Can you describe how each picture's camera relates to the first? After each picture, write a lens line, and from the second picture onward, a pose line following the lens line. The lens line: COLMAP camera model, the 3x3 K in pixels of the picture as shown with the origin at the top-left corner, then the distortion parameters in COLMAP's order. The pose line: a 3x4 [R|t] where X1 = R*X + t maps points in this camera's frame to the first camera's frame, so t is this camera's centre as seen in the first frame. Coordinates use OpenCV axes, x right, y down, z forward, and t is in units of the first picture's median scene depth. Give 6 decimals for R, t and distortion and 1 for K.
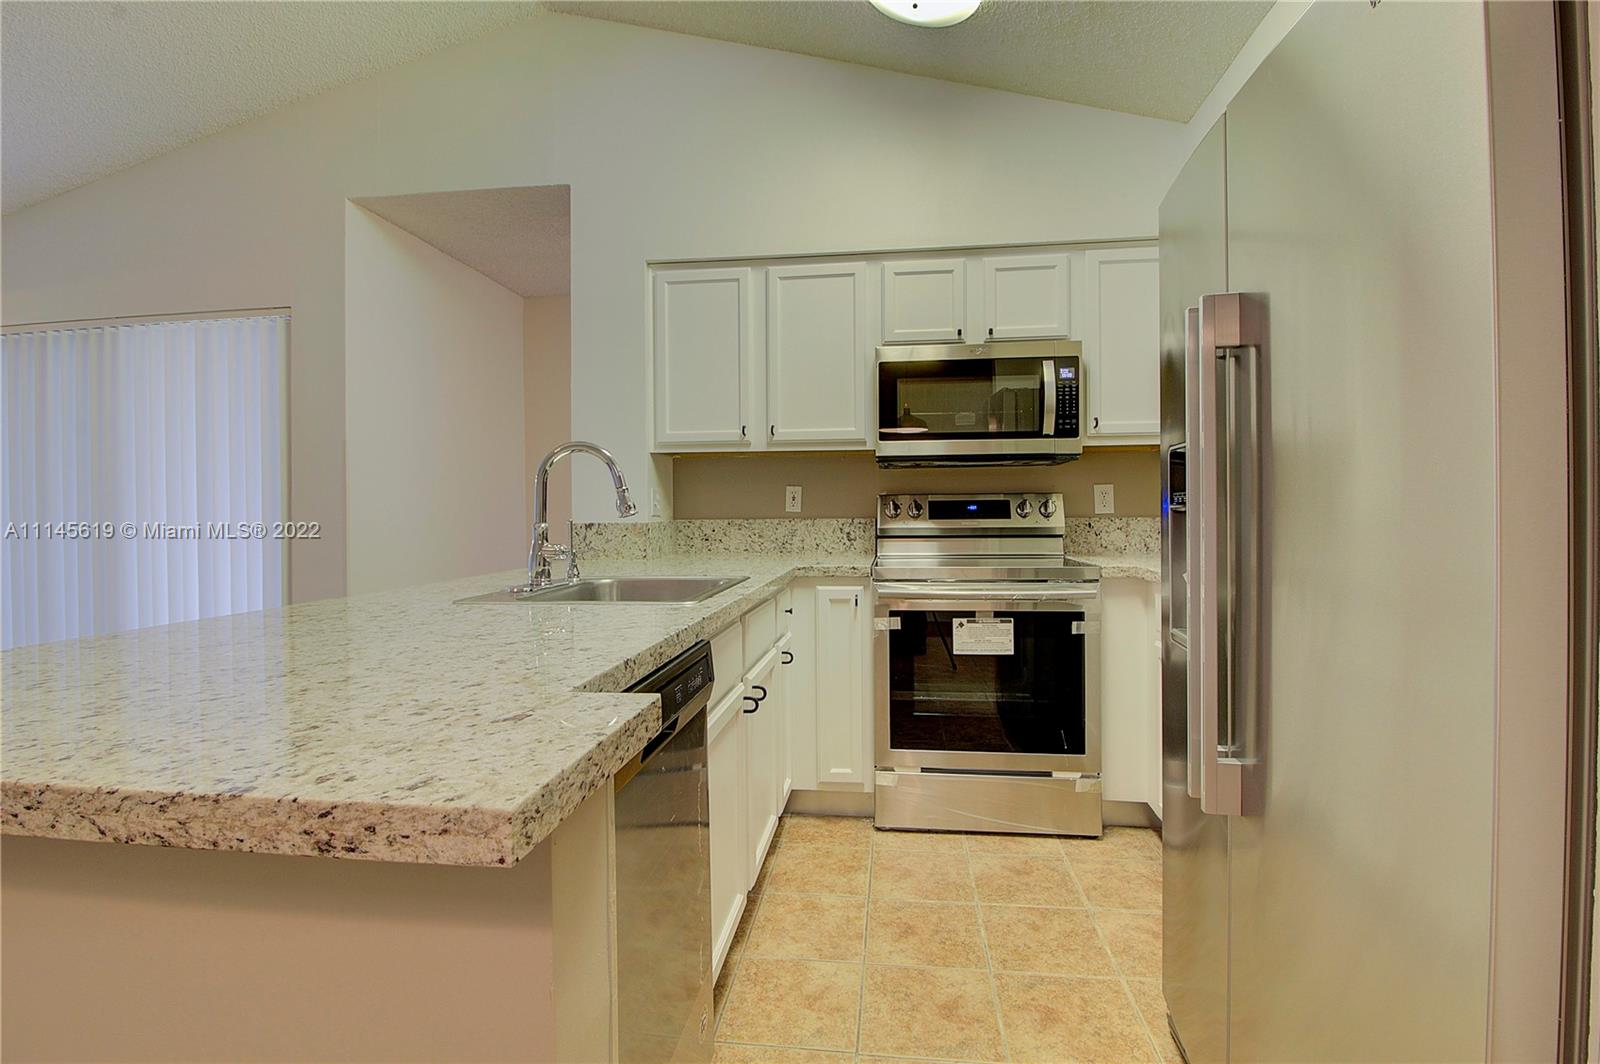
lens RADIAL K [[737.6, 0, 806.4], [0, 737.6, 515.7], [0, 0, 1]] dist [-0.000254, -0.012572]
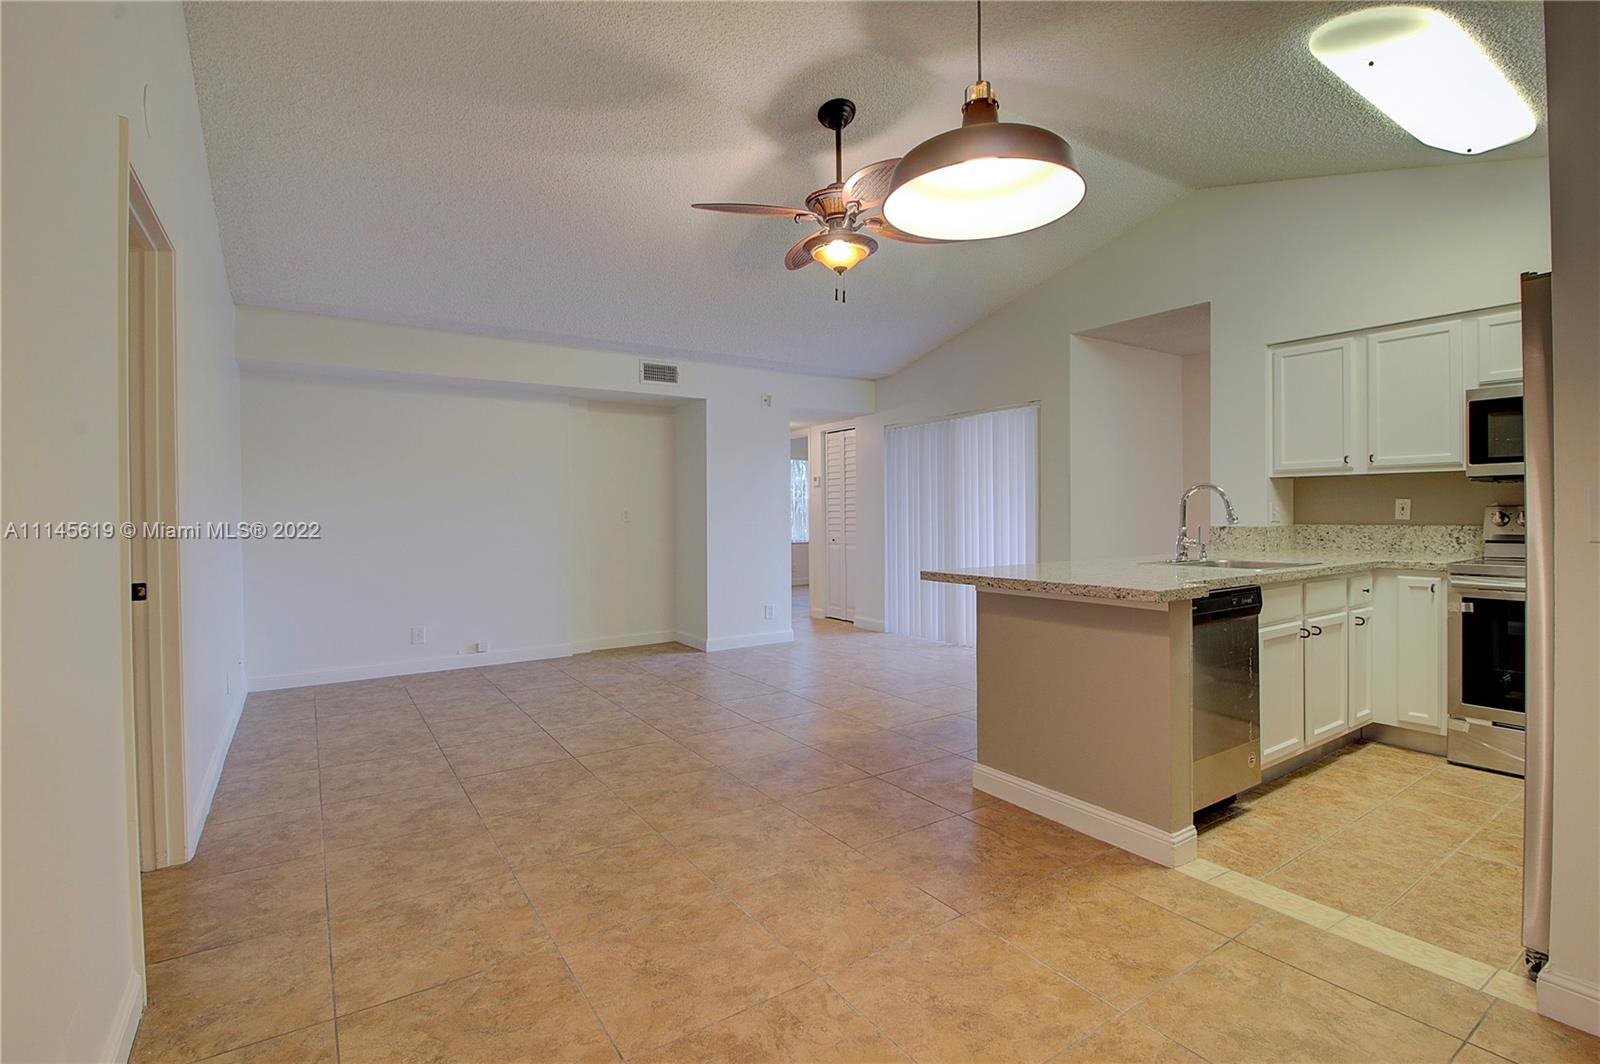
lens RADIAL K [[737.6, 0, 806.4], [0, 737.6, 515.7], [0, 0, 1]] dist [-0.000254, -0.012572]
pose [[0.659828, 0.005994, -0.751393, 0.272531], [-0.002247, 0.999979, 0.006004, -0.018404], [0.751413, -0.002274, 0.659828, -0.625391]]
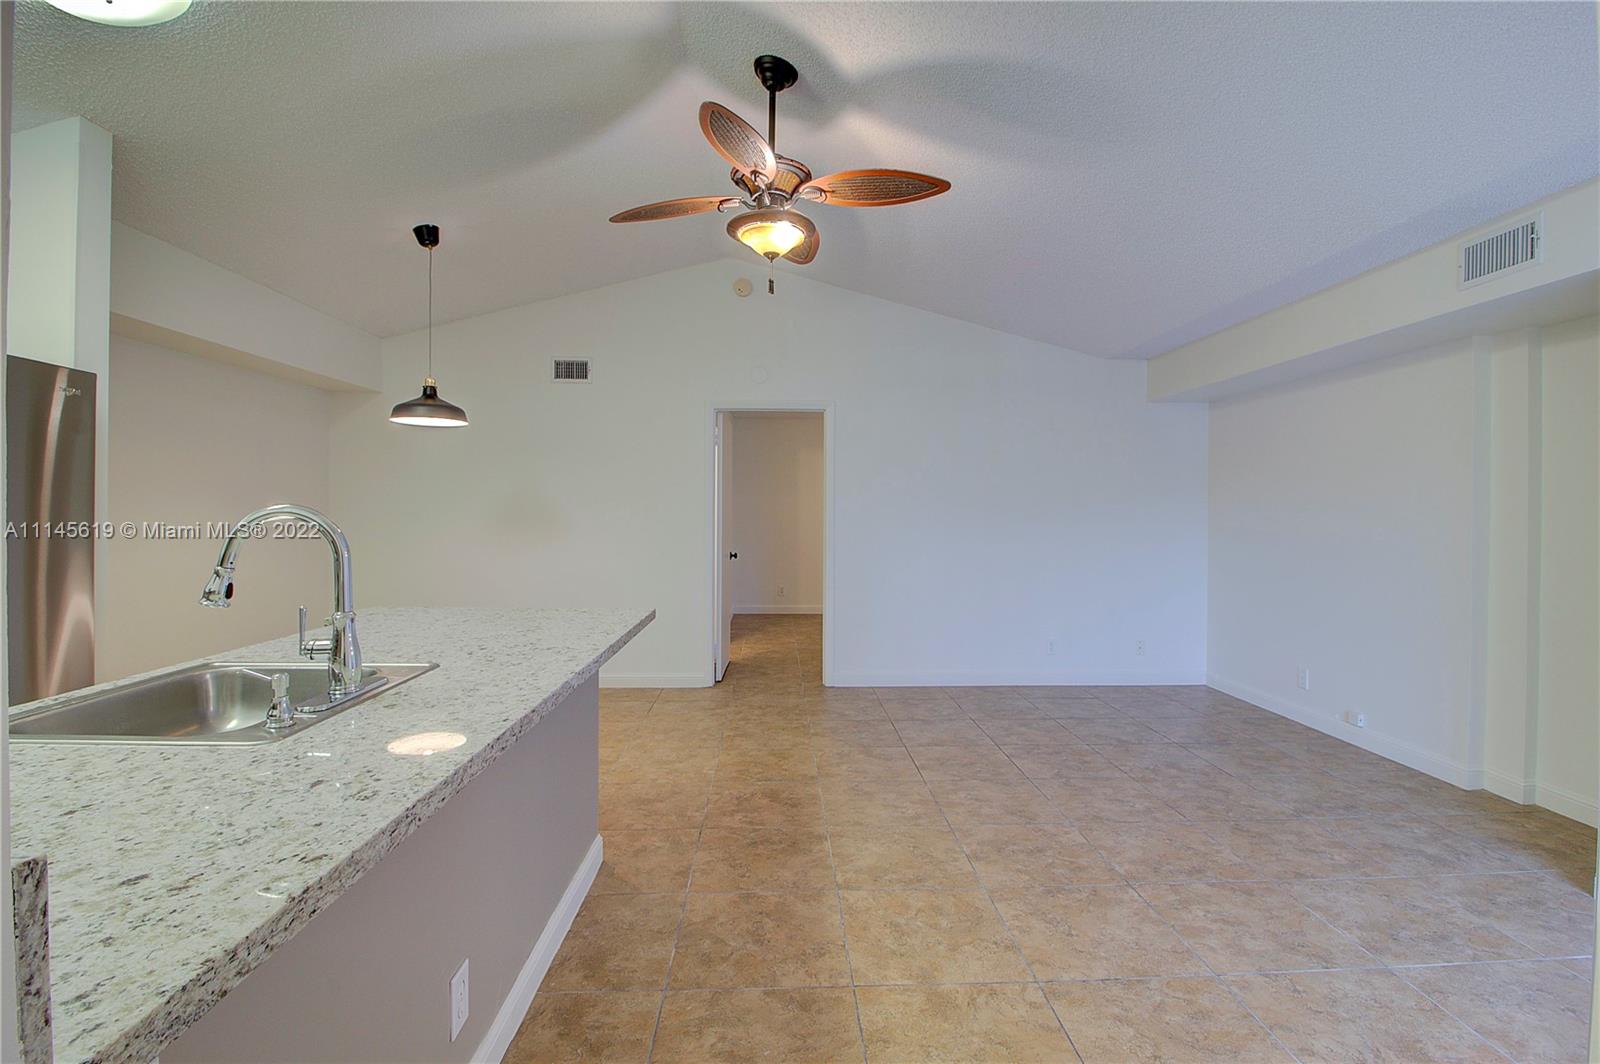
lens RADIAL K [[736.5, 0, 805.4], [0, 736.5, 515.0], [0, 0, 1]] dist [0.001221, -0.013458]
pose [[-0.986369, 0.001647, -0.164543, -0.458158], [0.000035, 0.999952, 0.009803, -0.063188], [0.164551, 0.009663, -0.986321, 1.185227]]
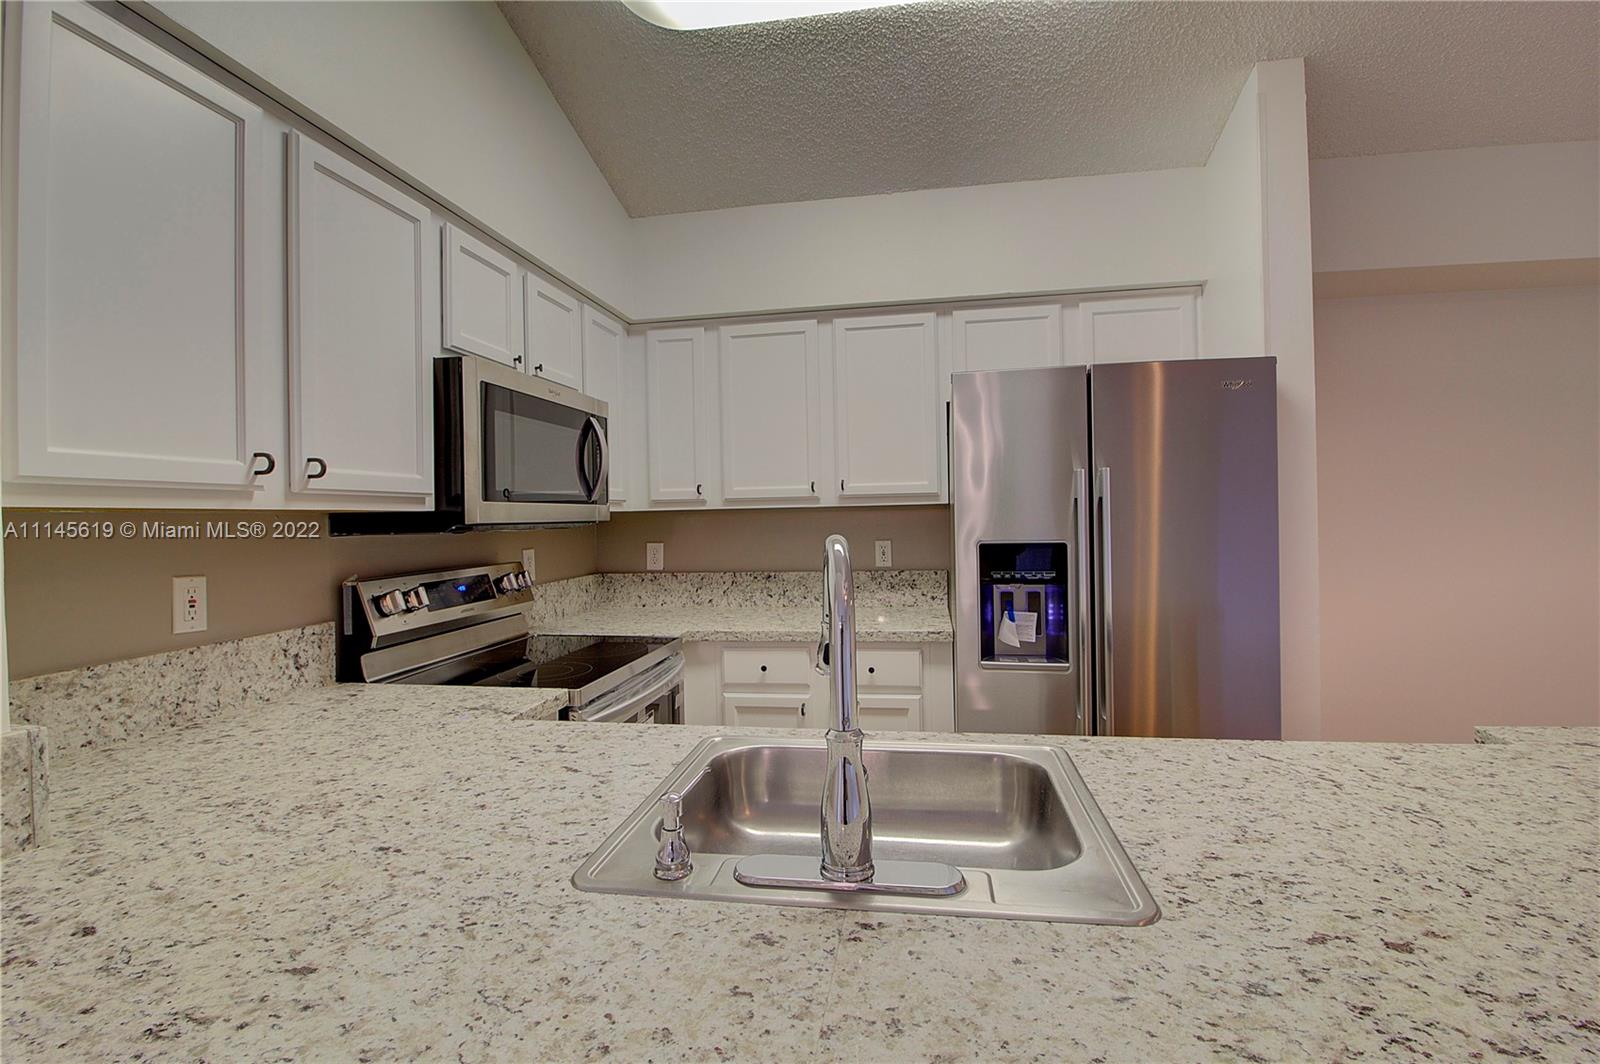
lens RADIAL K [[737.6, 0, 806.4], [0, 737.6, 515.7], [0, 0, 1]] dist [-0.000254, -0.012572]
pose [[0.040094, 0.005936, 0.999178, -0.512250], [0.026532, 0.999623, -0.007003, -0.071634], [-0.998844, 0.026791, 0.039922, 0.648548]]
